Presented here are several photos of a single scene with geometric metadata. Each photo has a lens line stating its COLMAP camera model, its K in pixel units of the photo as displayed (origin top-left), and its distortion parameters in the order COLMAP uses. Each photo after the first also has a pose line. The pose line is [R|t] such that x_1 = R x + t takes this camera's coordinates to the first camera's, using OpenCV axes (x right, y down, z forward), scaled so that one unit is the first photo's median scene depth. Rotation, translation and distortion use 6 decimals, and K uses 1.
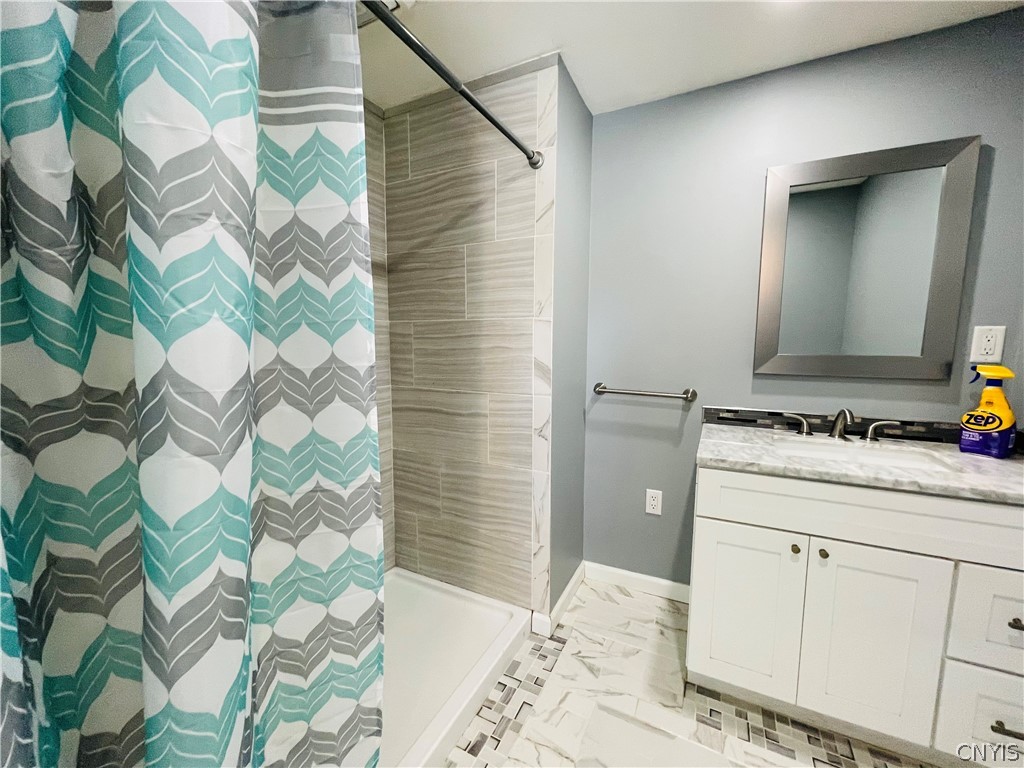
lens RADIAL K [[411.7, 0, 511.4], [0, 411.7, 387.2], [0, 0, 1]] dist [-0.004172, 0.001245]
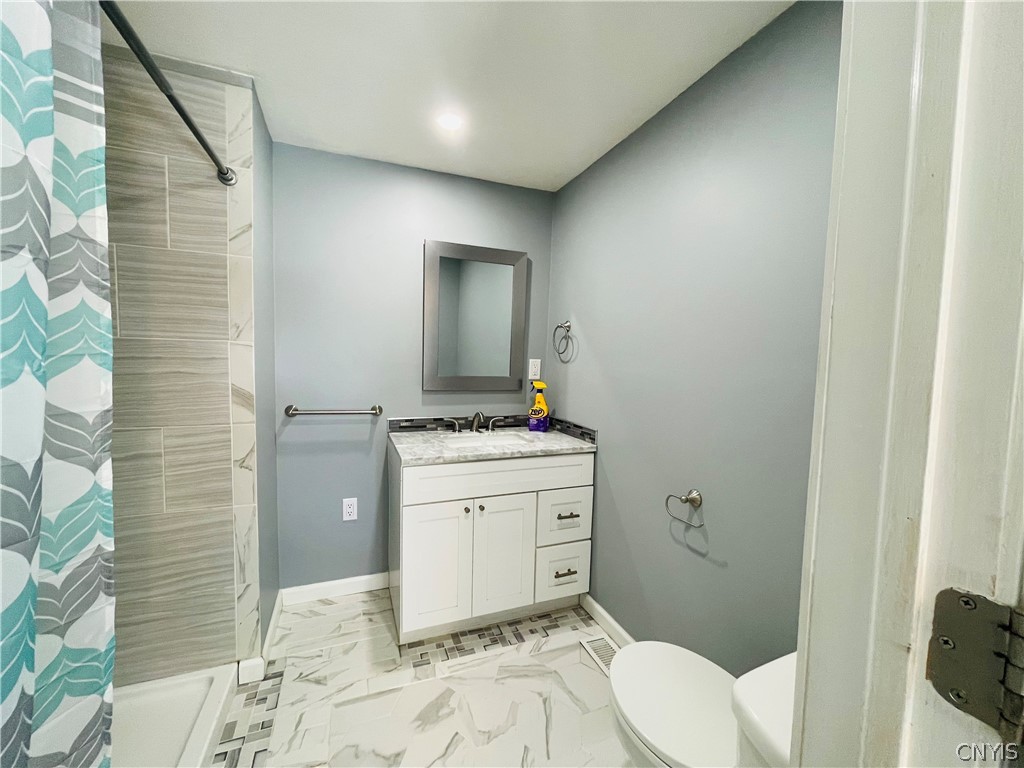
lens RADIAL K [[411.7, 0, 513.2], [0, 411.7, 383.3], [0, 0, 1]] dist [-0.004172, 0.001245]
pose [[0.652468, -0.029864, 0.757228, -0.248951], [0.058350, 0.998237, -0.010909, -0.028056], [-0.755567, 0.051302, 0.653060, -0.093100]]
